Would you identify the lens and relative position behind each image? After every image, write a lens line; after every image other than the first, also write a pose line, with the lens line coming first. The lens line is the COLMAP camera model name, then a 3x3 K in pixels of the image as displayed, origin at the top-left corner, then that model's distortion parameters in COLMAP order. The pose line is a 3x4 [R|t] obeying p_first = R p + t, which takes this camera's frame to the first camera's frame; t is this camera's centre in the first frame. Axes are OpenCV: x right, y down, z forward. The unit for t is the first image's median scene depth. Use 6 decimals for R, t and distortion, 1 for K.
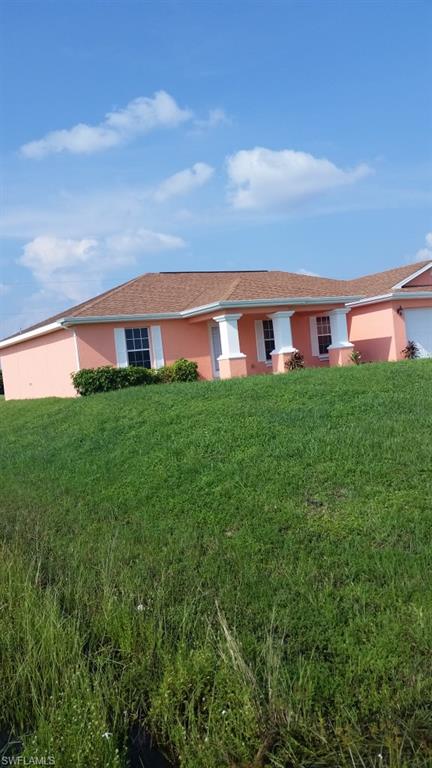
lens RADIAL K [[651.3, 0, 216.0], [0, 651.3, 384.0], [0, 0, 1]] dist [0.162573, -0.295754]
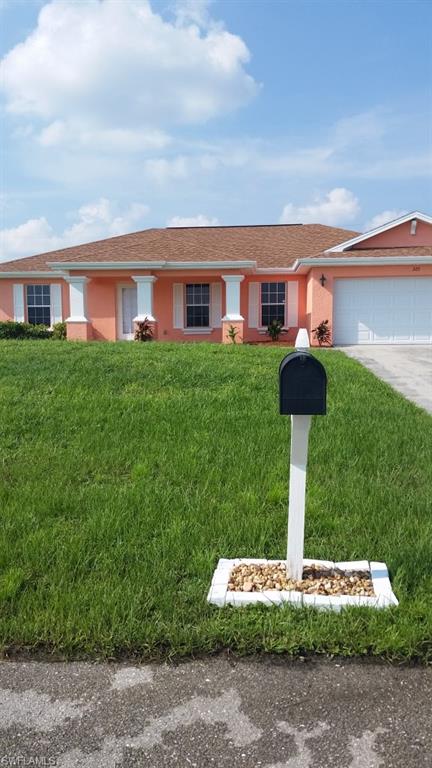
lens RADIAL K [[643.6, 0, 216.0], [0, 643.6, 384.0], [0, 0, 1]] dist [0.111063, -0.008202]
pose [[0.790045, 0.144027, -0.595891, 0.741830], [-0.089717, 0.988709, 0.120022, -0.078397], [0.606449, -0.041361, 0.794046, 0.332183]]
